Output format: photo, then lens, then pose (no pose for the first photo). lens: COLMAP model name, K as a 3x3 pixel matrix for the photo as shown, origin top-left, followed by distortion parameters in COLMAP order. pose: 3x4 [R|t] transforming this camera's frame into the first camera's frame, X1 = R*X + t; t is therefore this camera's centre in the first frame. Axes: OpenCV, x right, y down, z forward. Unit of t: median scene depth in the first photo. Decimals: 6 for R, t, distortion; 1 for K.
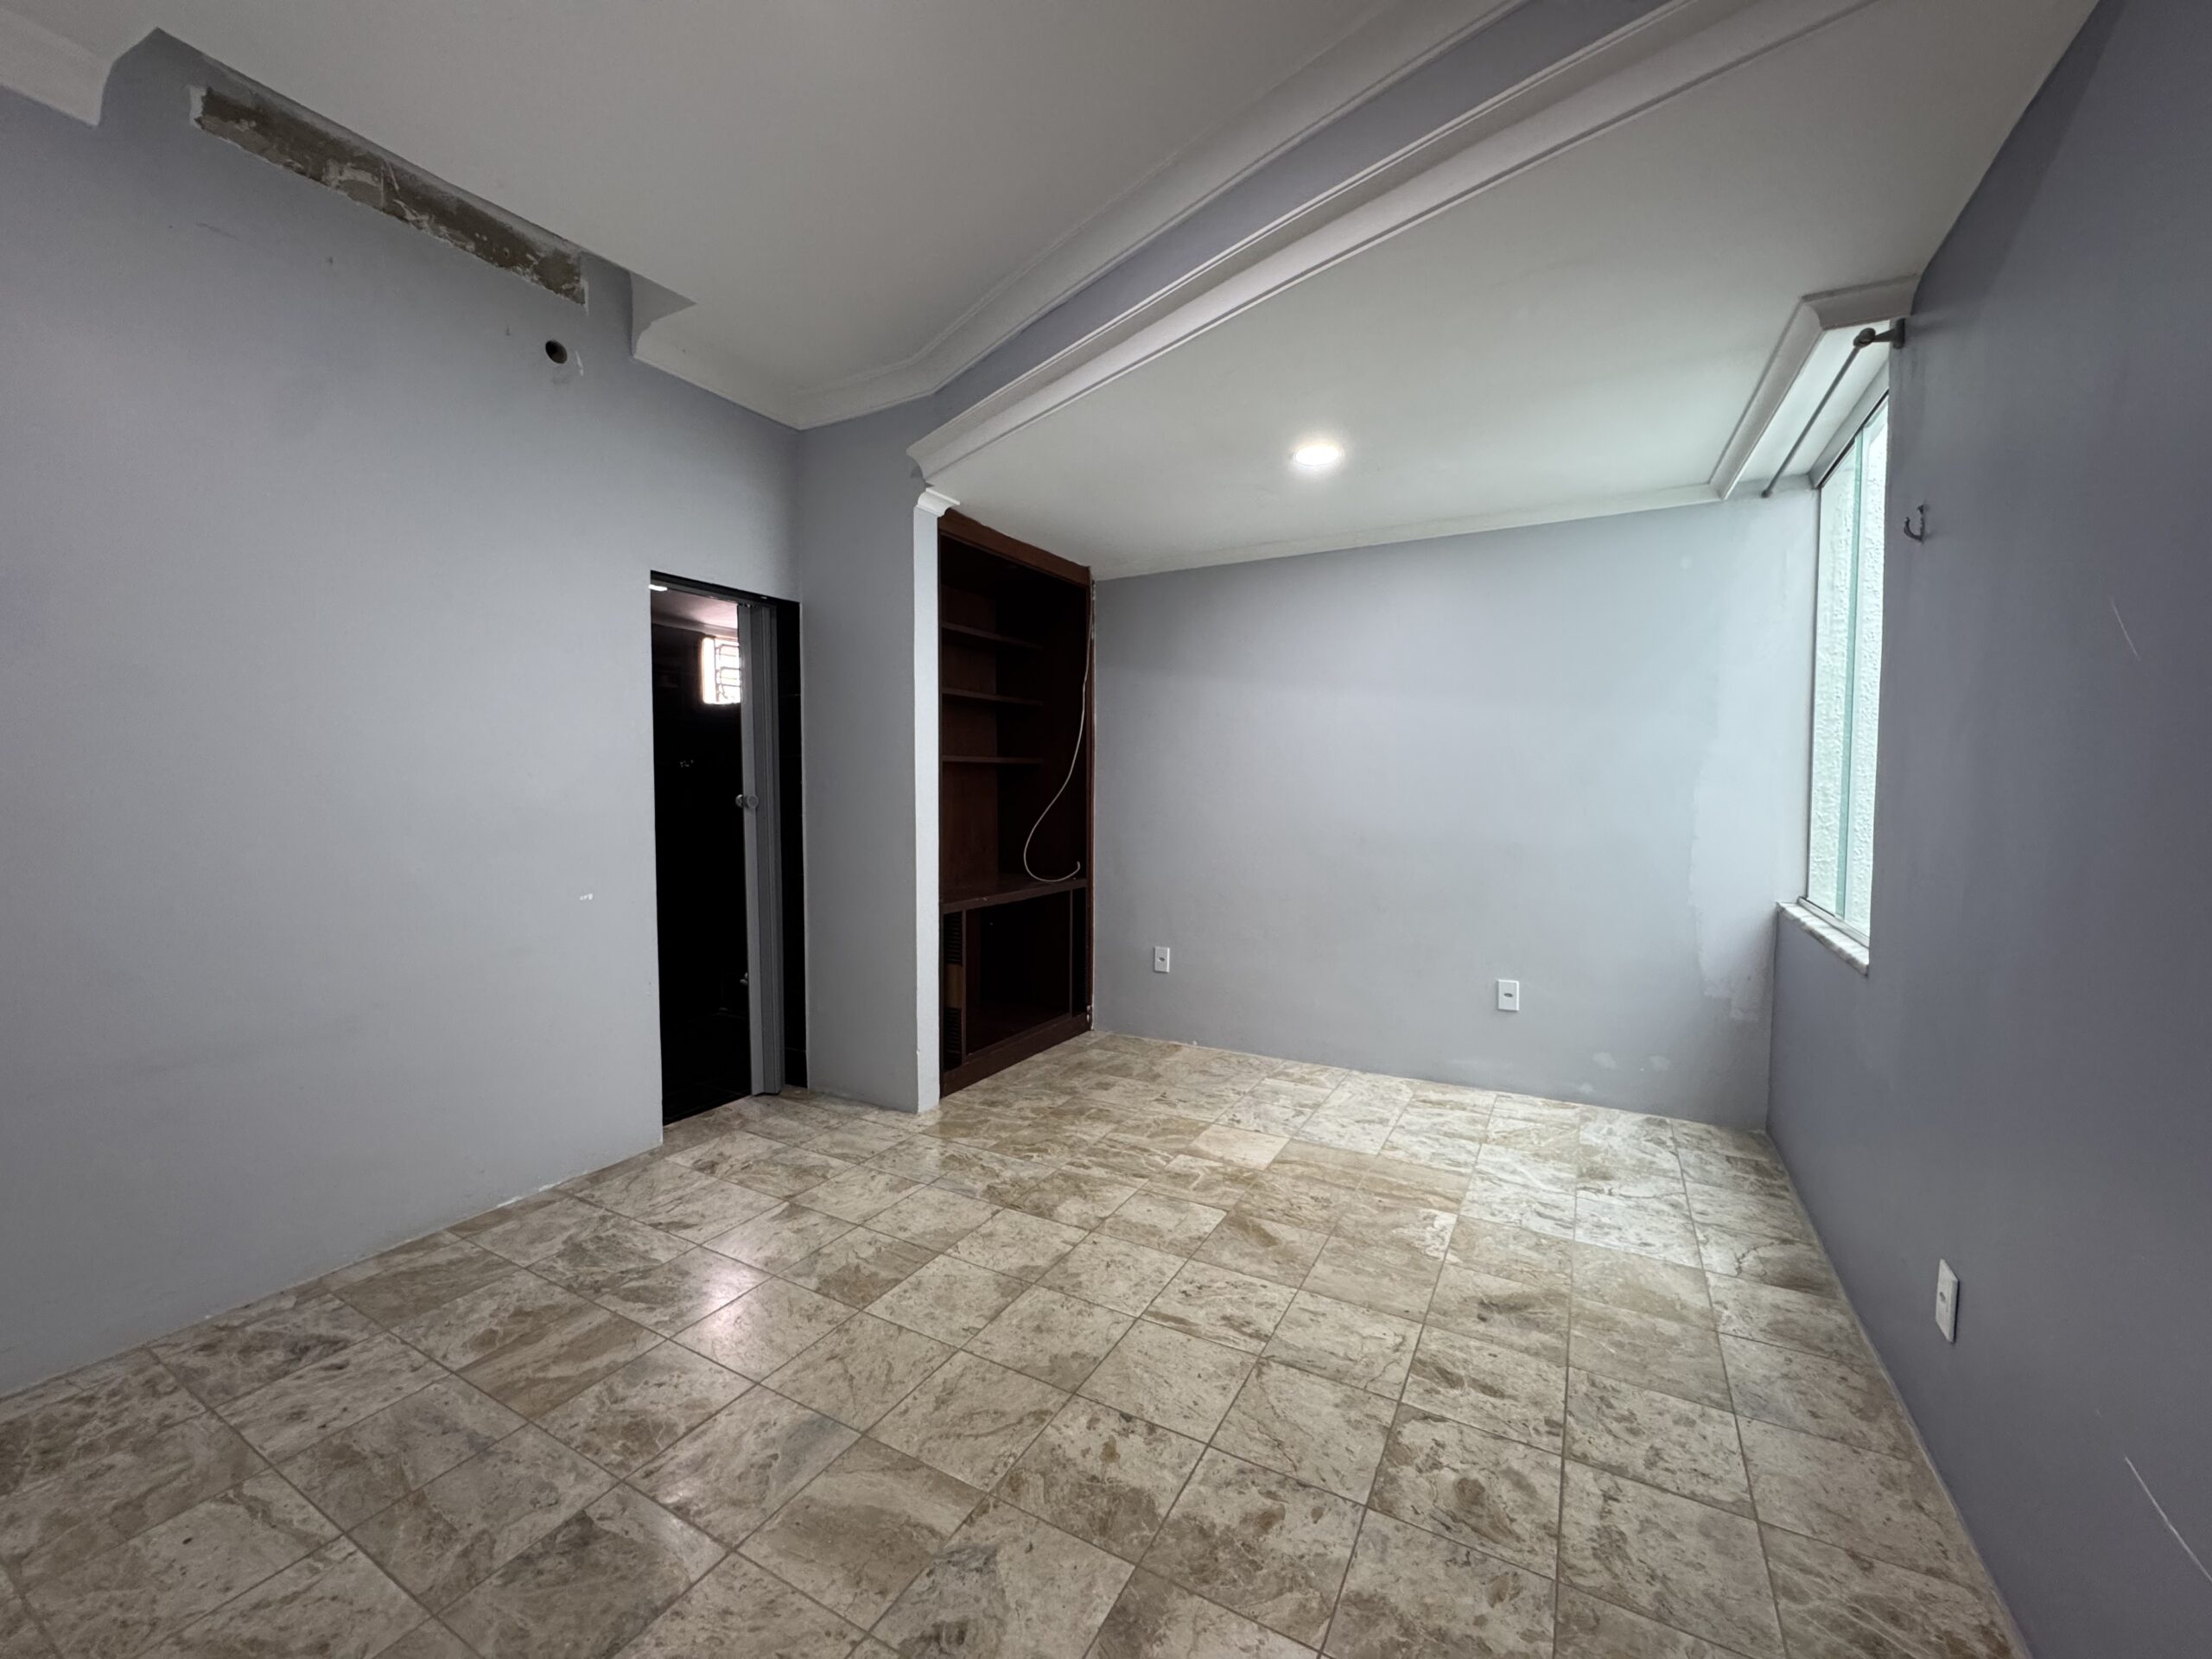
lens RADIAL K [[887.2, 0, 1102.9], [0, 887.2, 827.0], [0, 0, 1]] dist [-0.004783, 0.000561]
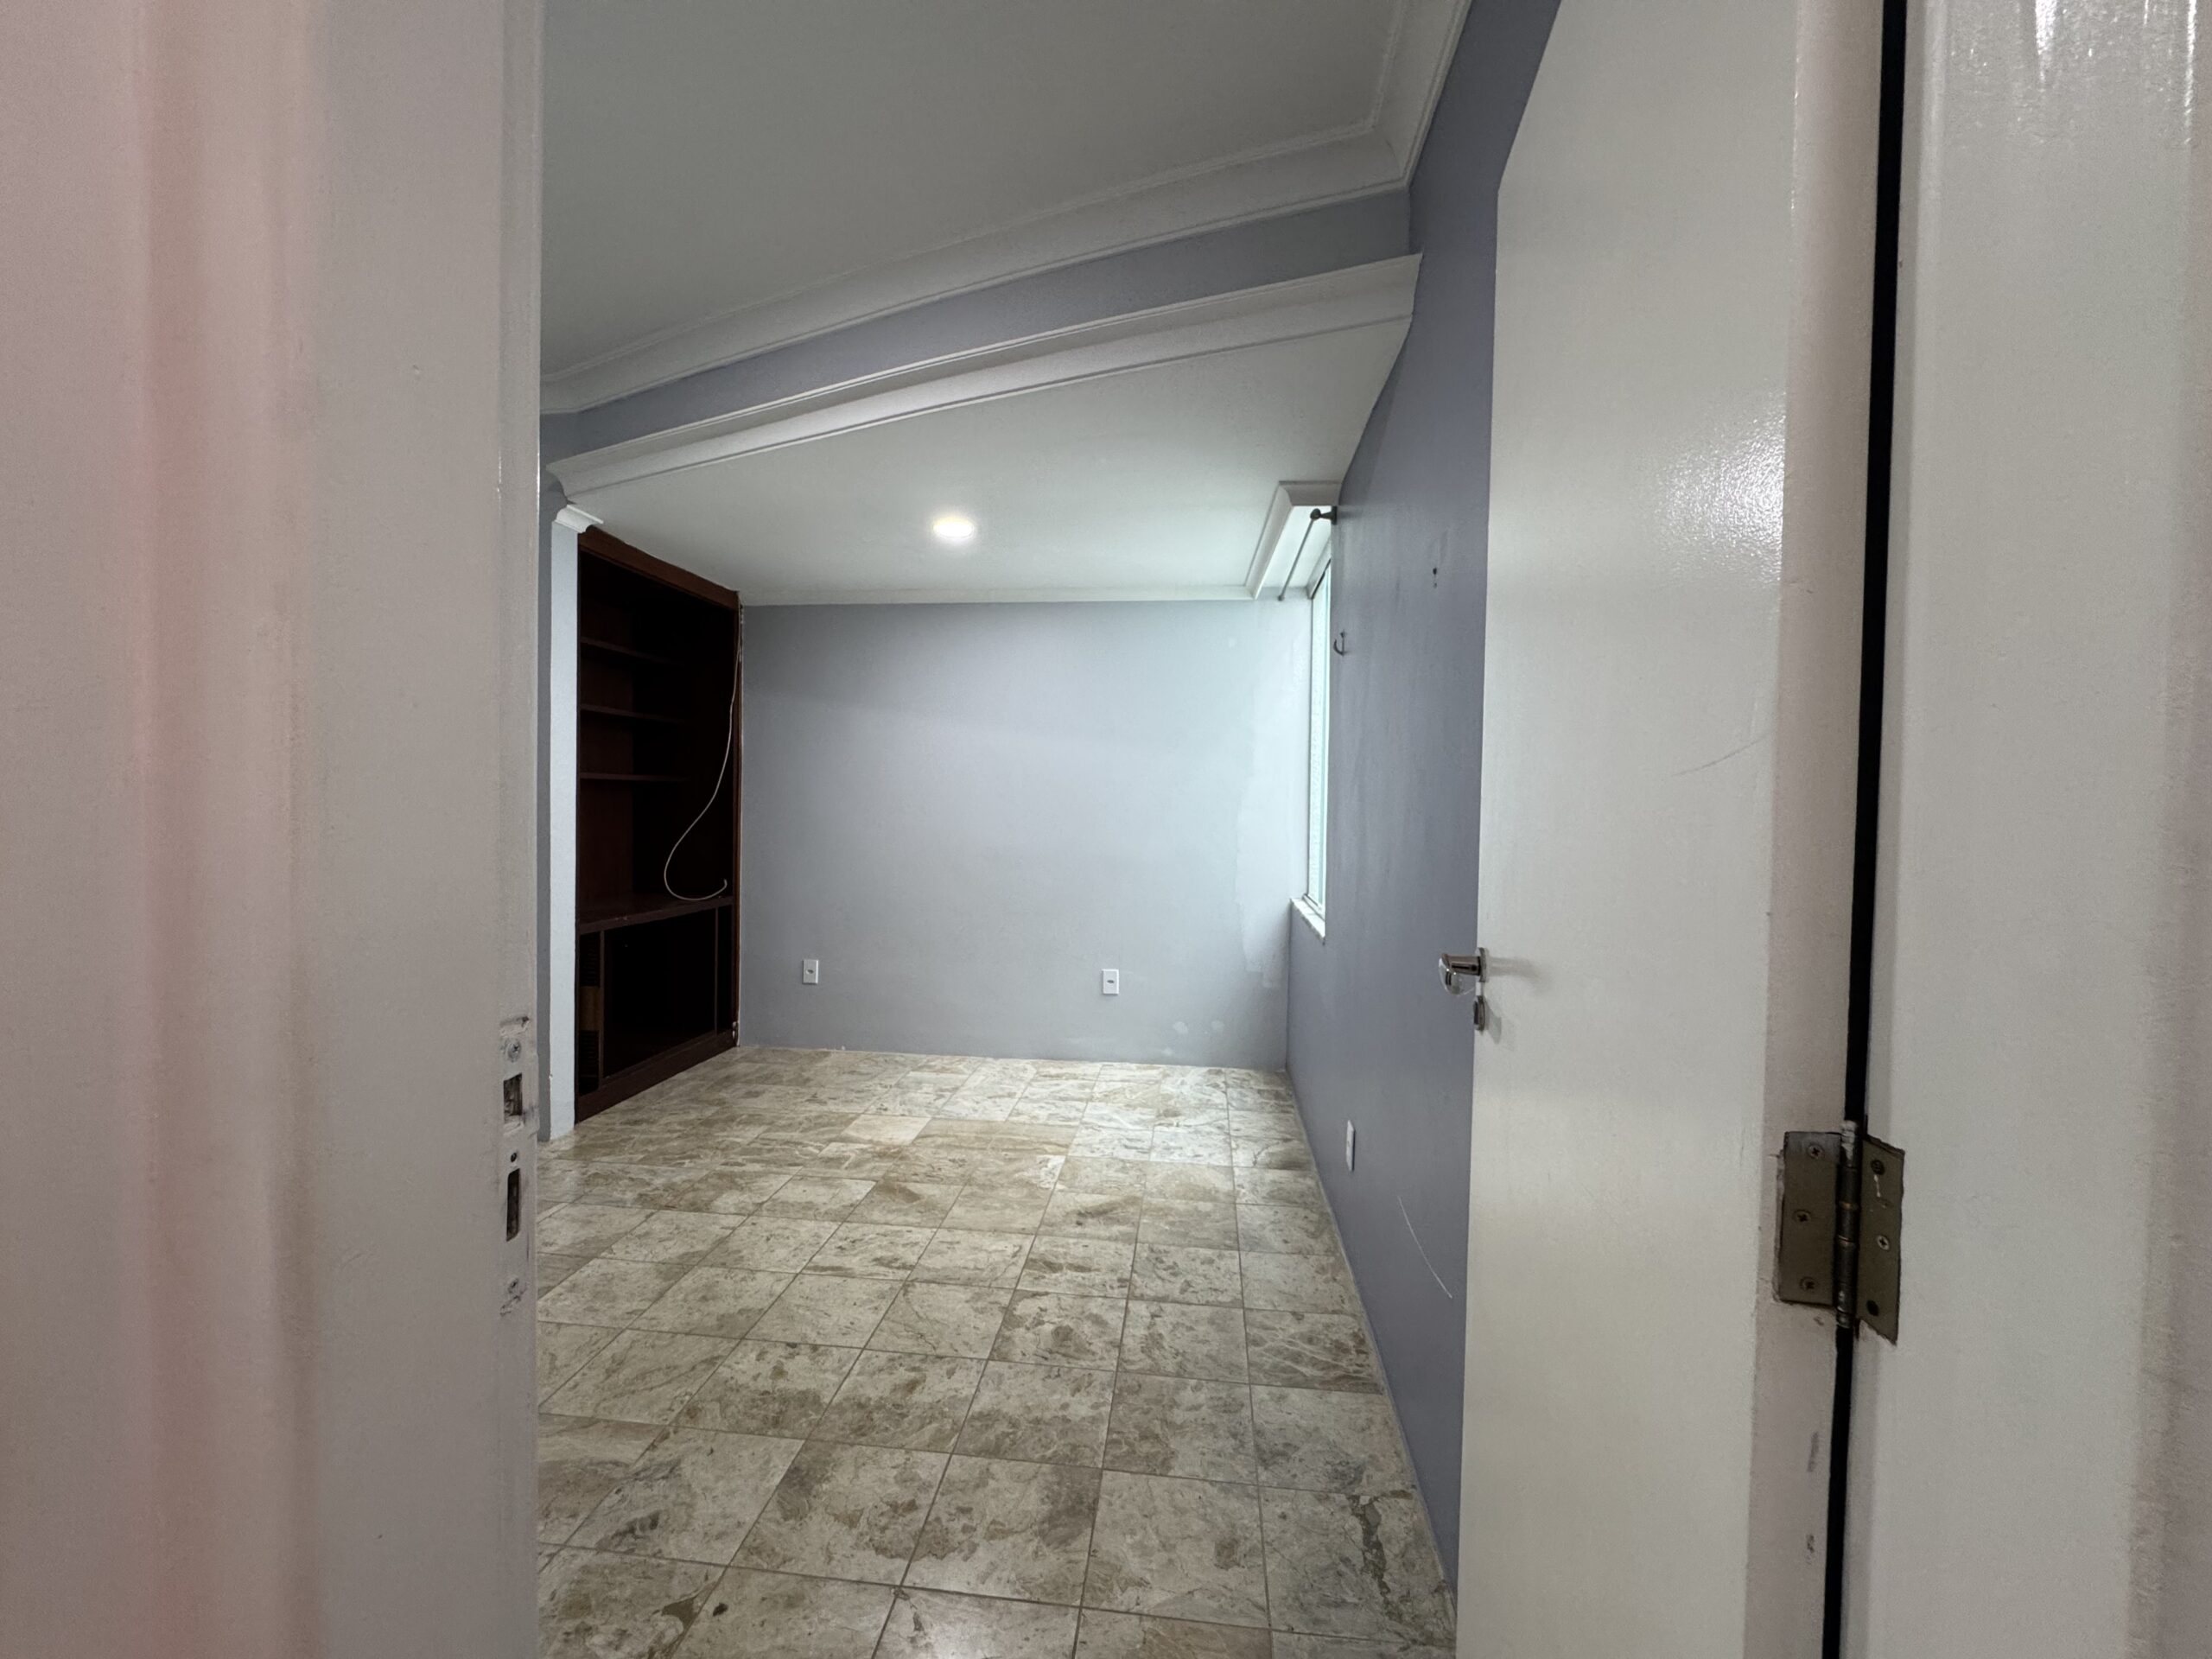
lens RADIAL K [[887.2, 0, 1102.7], [0, 887.2, 823.8], [0, 0, 1]] dist [-0.004783, 0.000561]
pose [[0.922836, 0.005063, 0.385161, -0.036144], [0.004382, 0.999711, -0.023642, 0.002085], [-0.385169, 0.023505, 0.922547, -0.193473]]
